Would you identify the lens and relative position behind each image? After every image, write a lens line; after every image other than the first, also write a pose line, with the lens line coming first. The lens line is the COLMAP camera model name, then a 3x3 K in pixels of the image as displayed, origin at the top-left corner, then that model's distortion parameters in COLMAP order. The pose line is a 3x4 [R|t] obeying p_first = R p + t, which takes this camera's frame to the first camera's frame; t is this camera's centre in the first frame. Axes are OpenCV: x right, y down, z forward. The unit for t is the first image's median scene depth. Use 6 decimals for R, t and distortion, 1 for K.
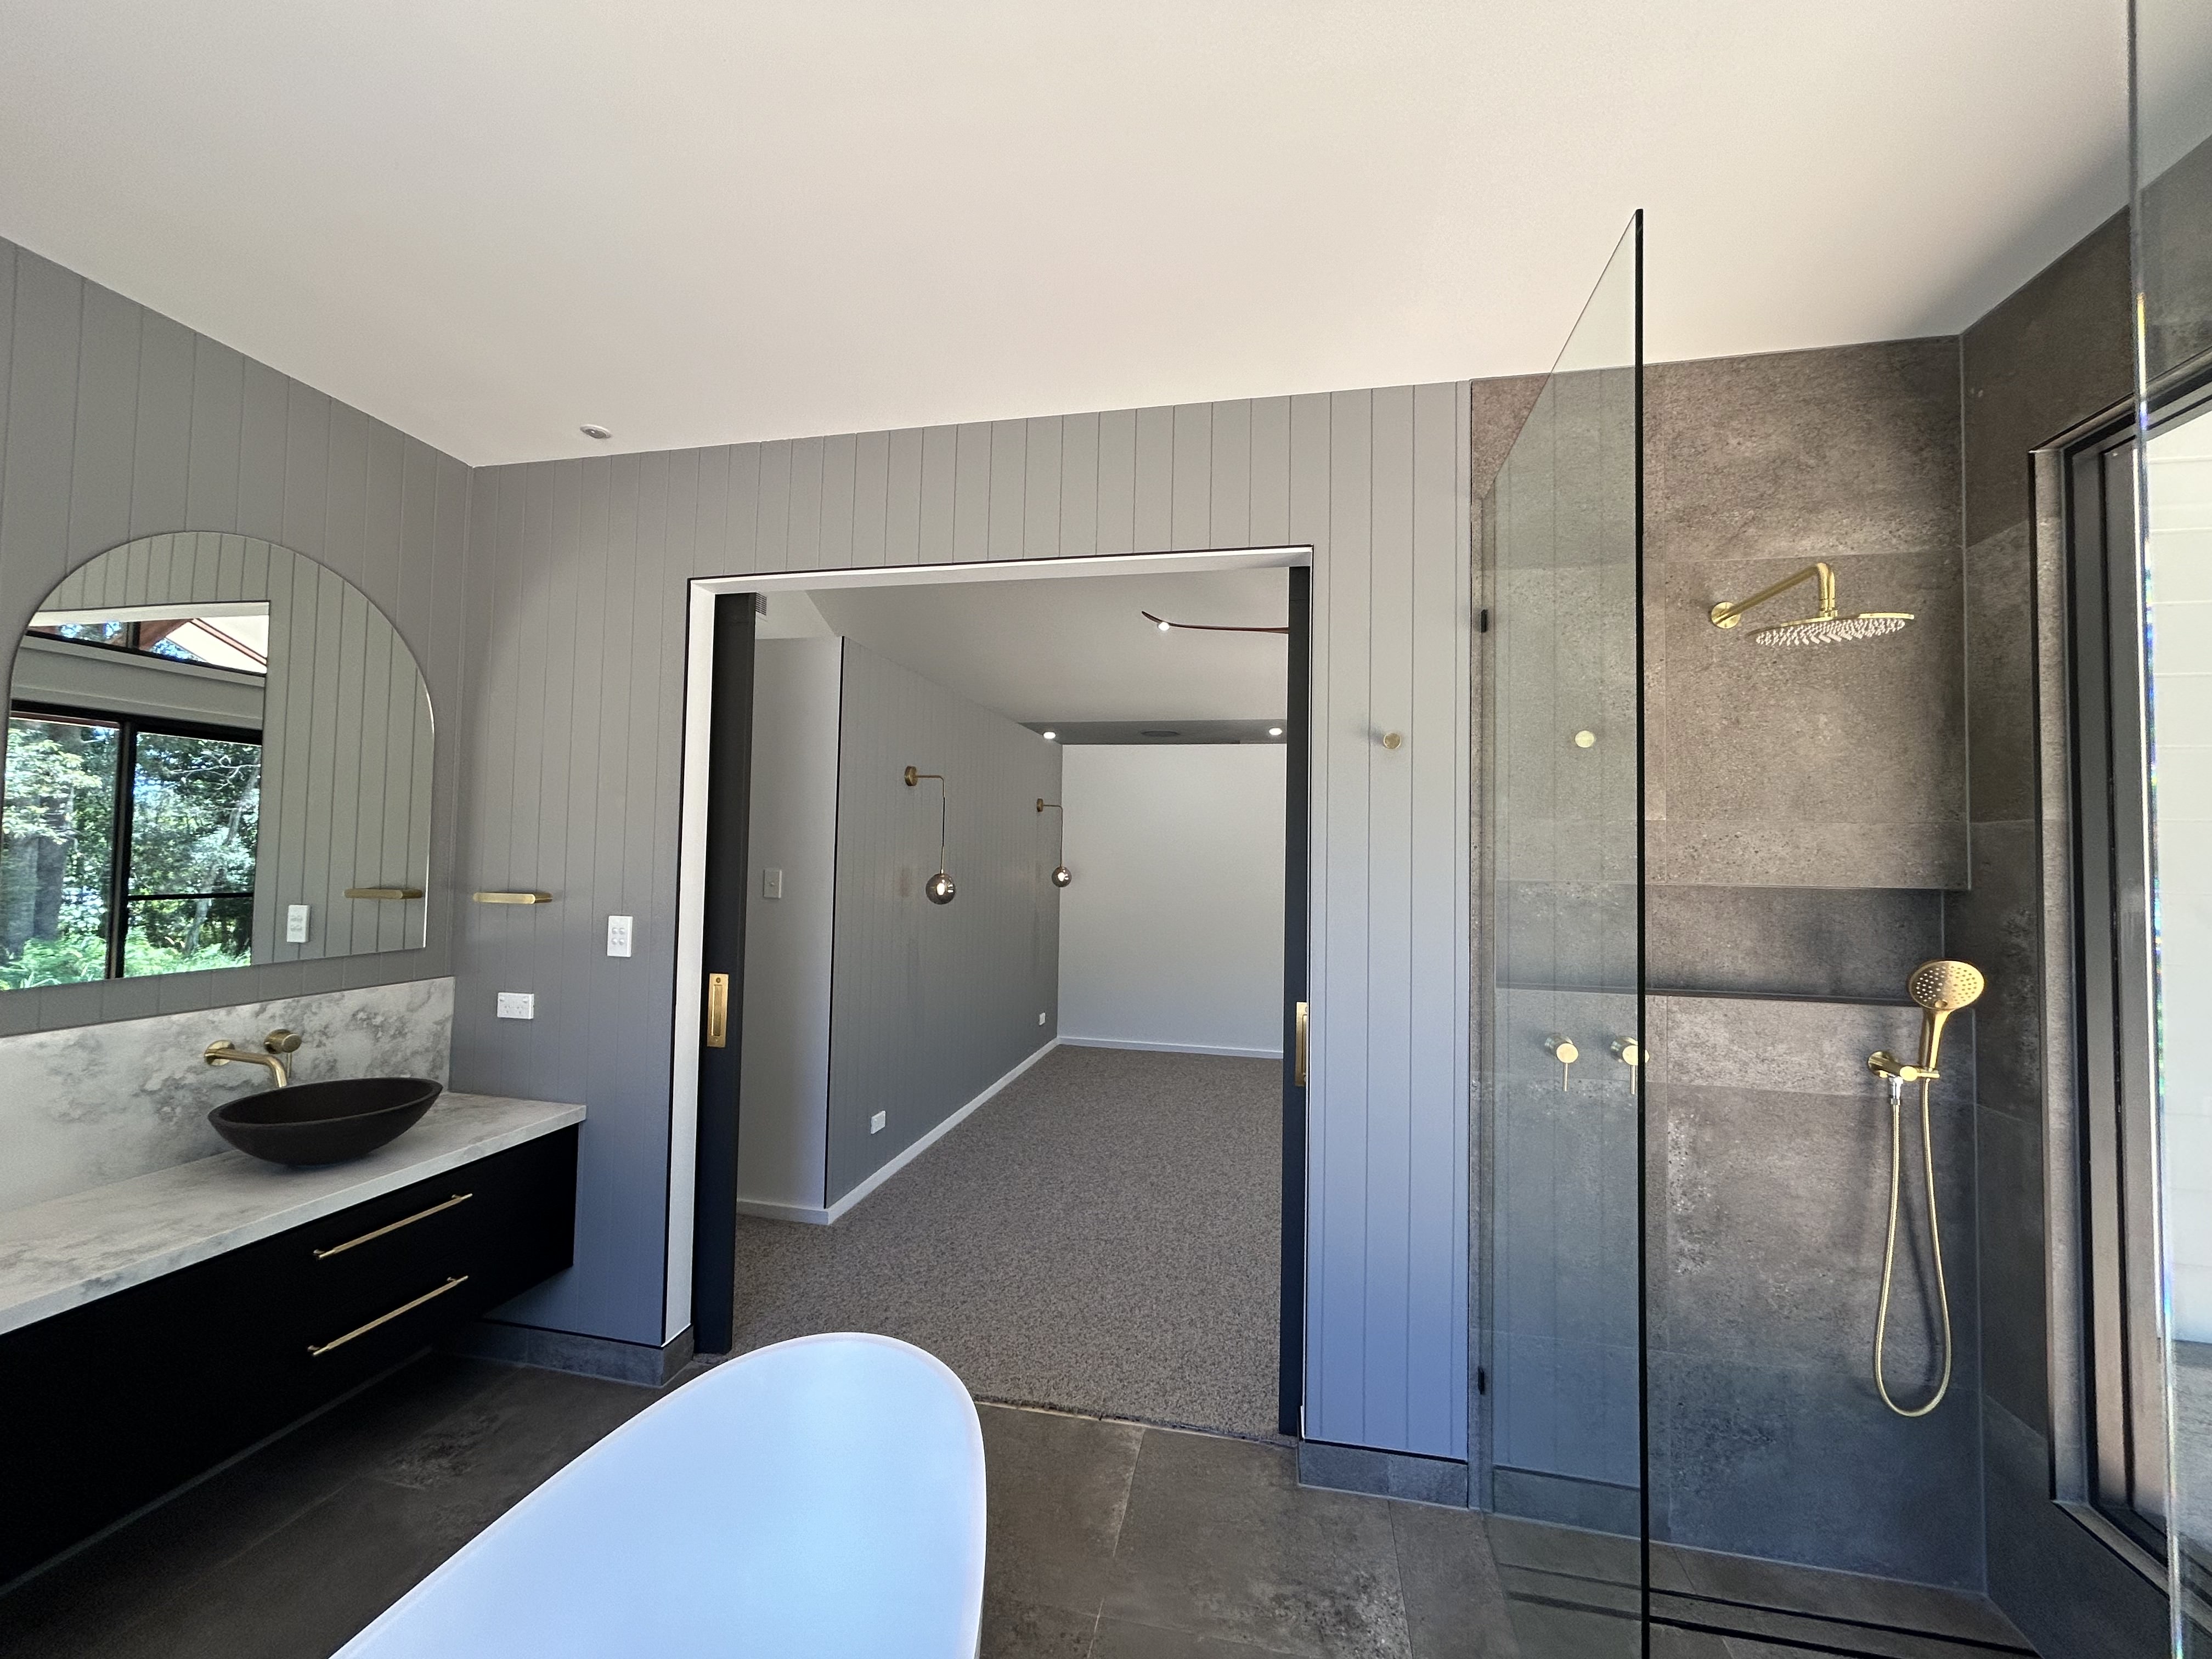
lens RADIAL K [[888.2, 0, 1107.2], [0, 888.2, 827.0], [0, 0, 1]] dist [0.000059, 0.000019]
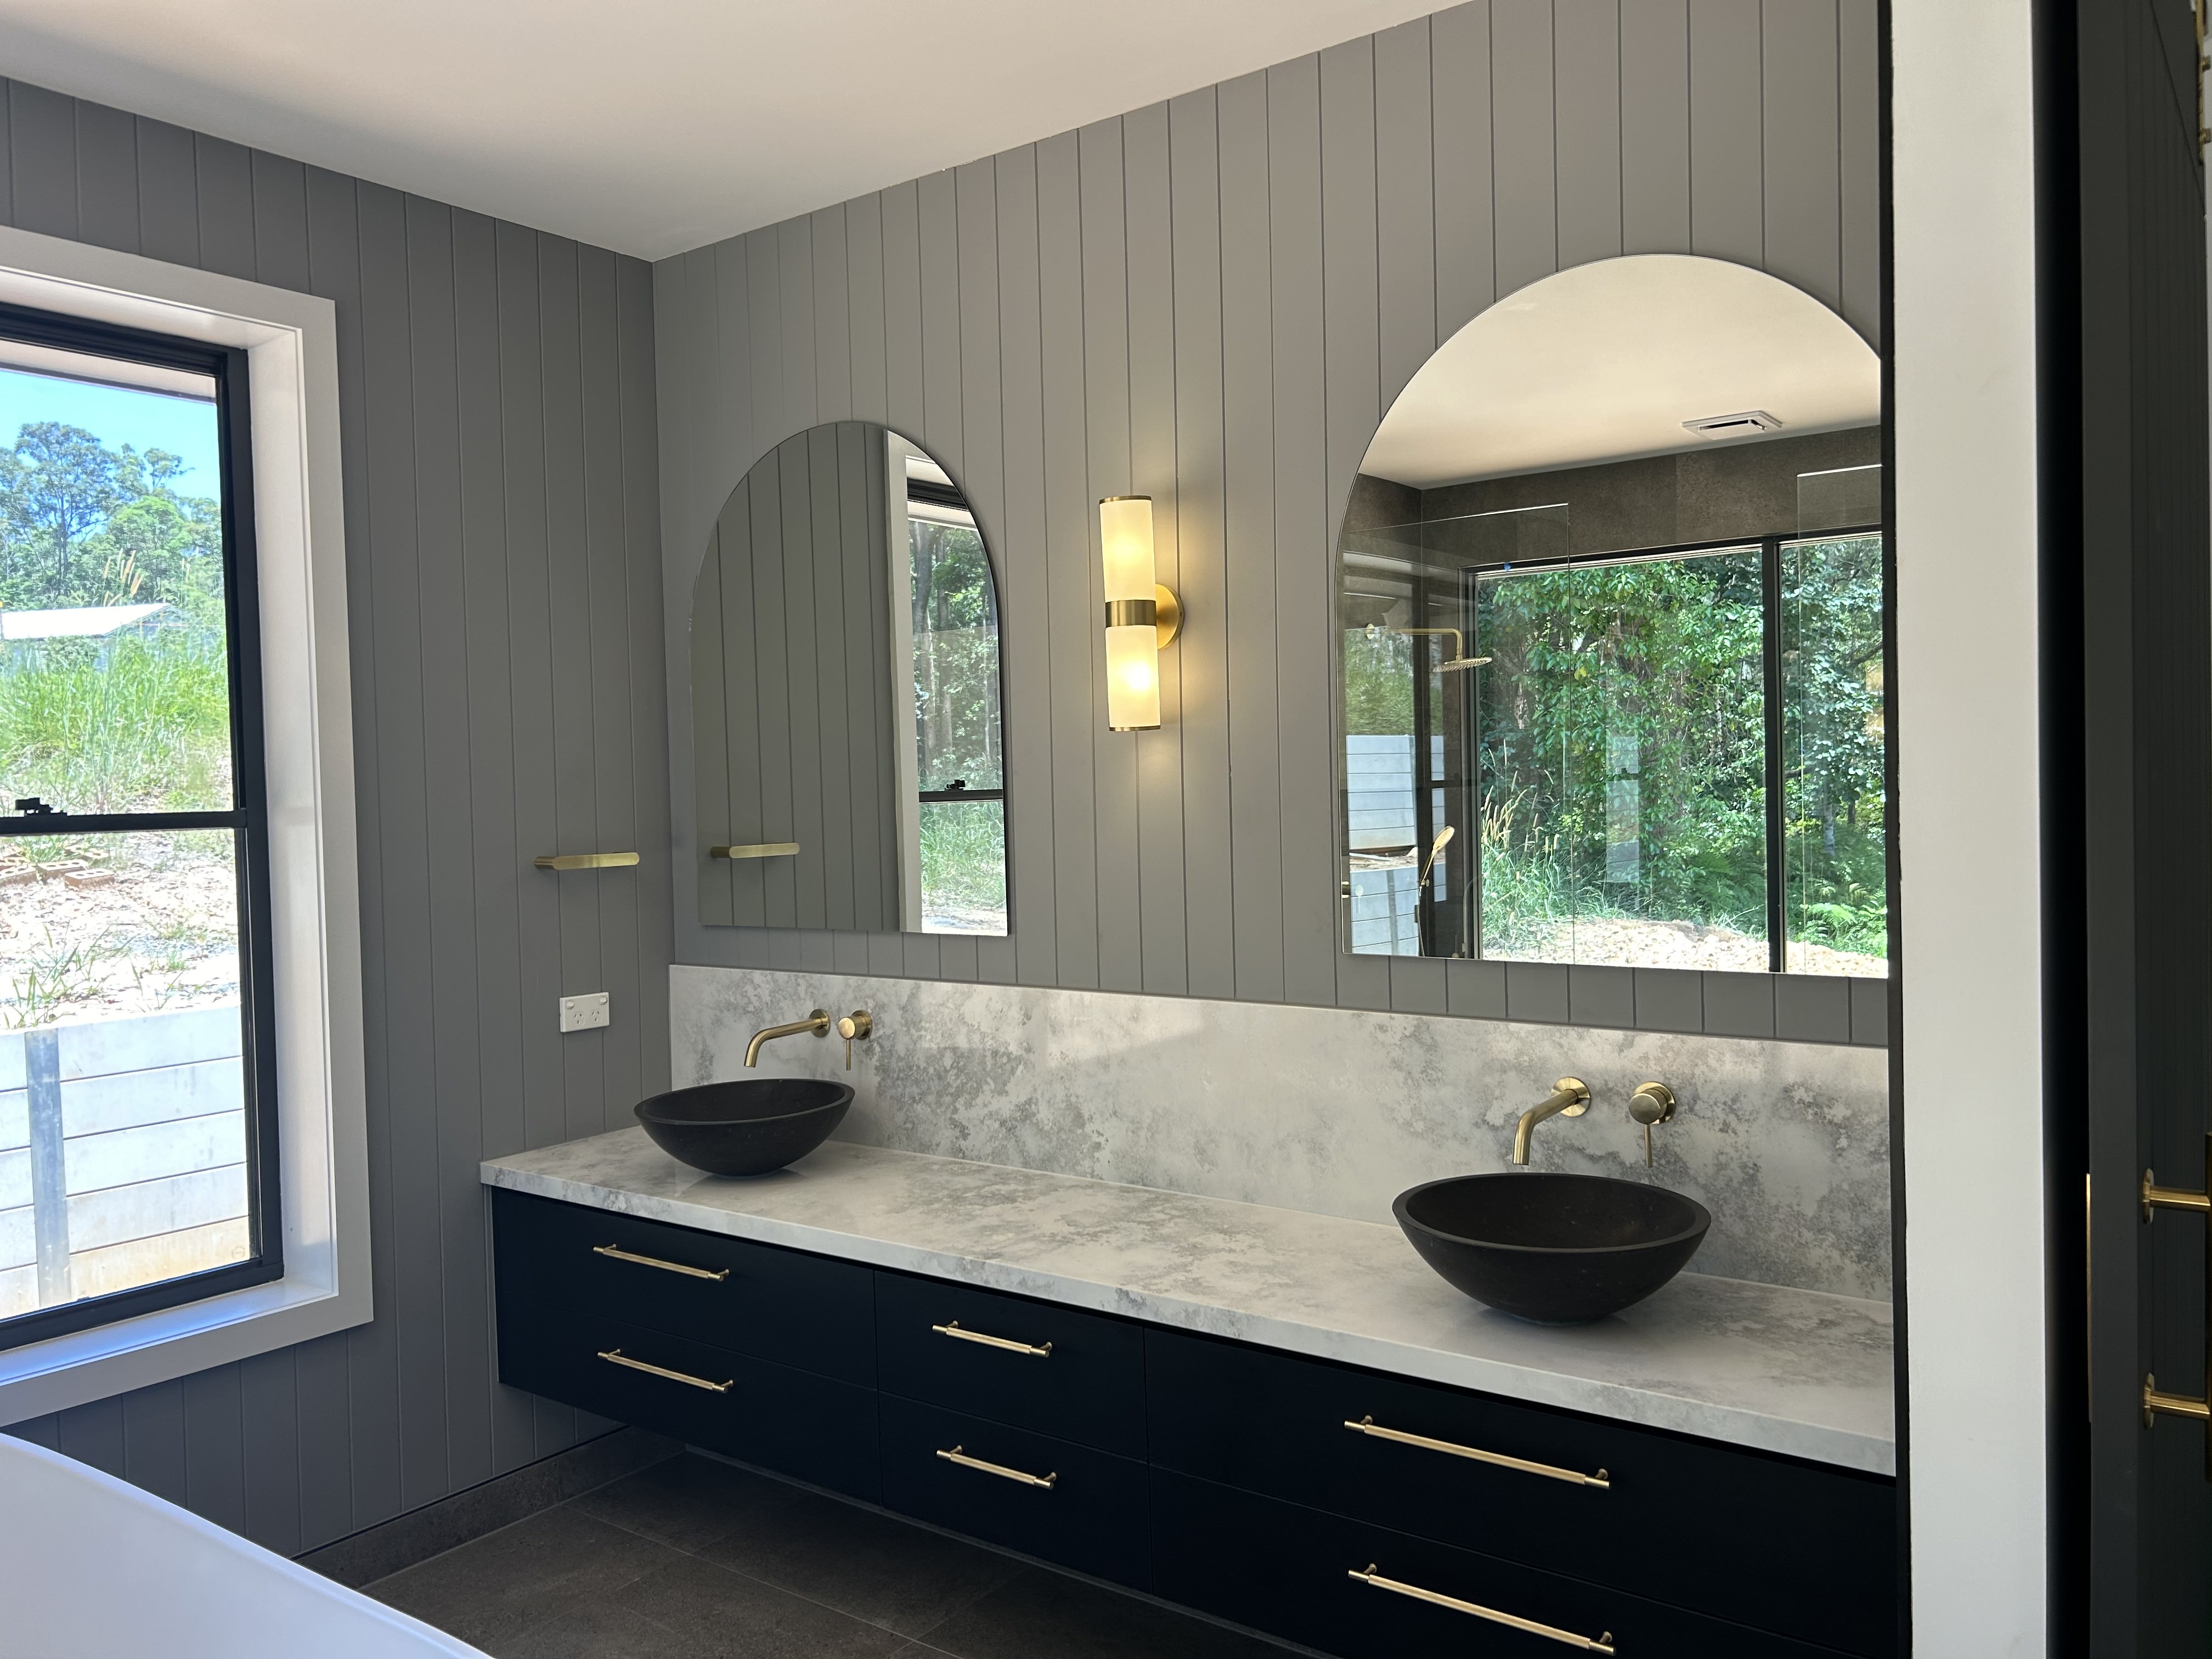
lens RADIAL K [[1676.7, 0, 1108.5], [0, 1676.7, 824.3], [0, 0, 1]] dist [0.047068, -0.031072]
pose [[-0.414917, 0.011976, -0.909780, 0.258683], [0.046122, 0.998905, -0.007885, 0.058084], [0.908689, -0.045233, -0.415015, 1.313376]]
